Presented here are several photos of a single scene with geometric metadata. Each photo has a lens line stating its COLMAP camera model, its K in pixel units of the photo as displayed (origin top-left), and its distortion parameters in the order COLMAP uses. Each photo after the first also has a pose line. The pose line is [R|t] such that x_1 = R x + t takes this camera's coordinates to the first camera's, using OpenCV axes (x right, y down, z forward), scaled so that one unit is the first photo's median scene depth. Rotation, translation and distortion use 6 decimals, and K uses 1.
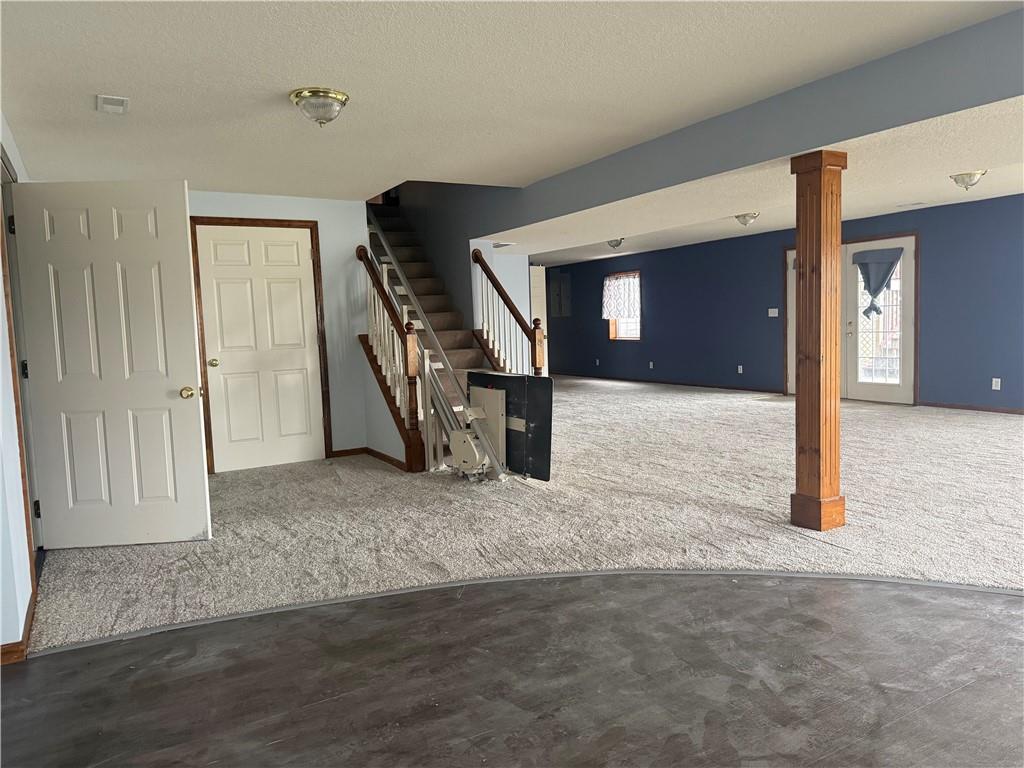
lens RADIAL K [[722.9, 0, 508.8], [0, 722.9, 382.9], [0, 0, 1]] dist [0.036378, -0.054298]
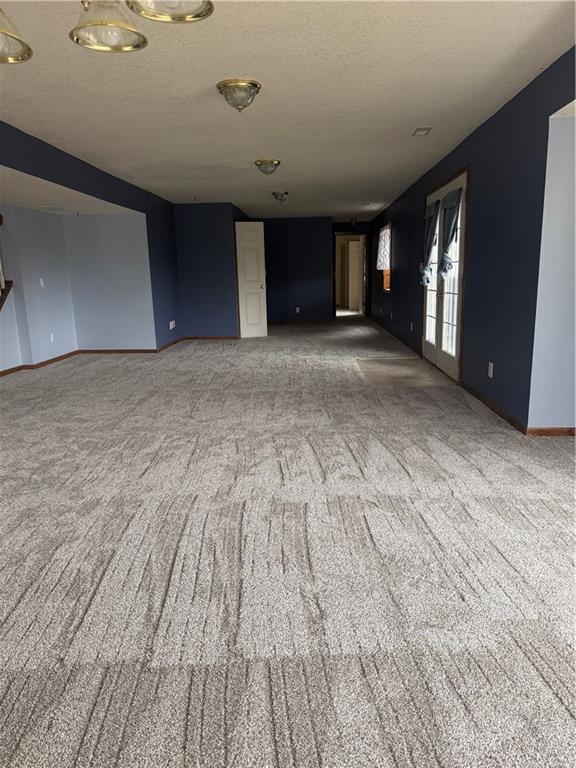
lens RADIAL K [[542.2, 0, 287.0], [0, 542.2, 389.5], [0, 0, 1]] dist [0.036378, -0.054298]
pose [[0.843190, 0.123506, -0.523237, 1.552423], [-0.048123, 0.986687, 0.155351, -0.109191], [0.535458, -0.105810, 0.837908, 0.807239]]
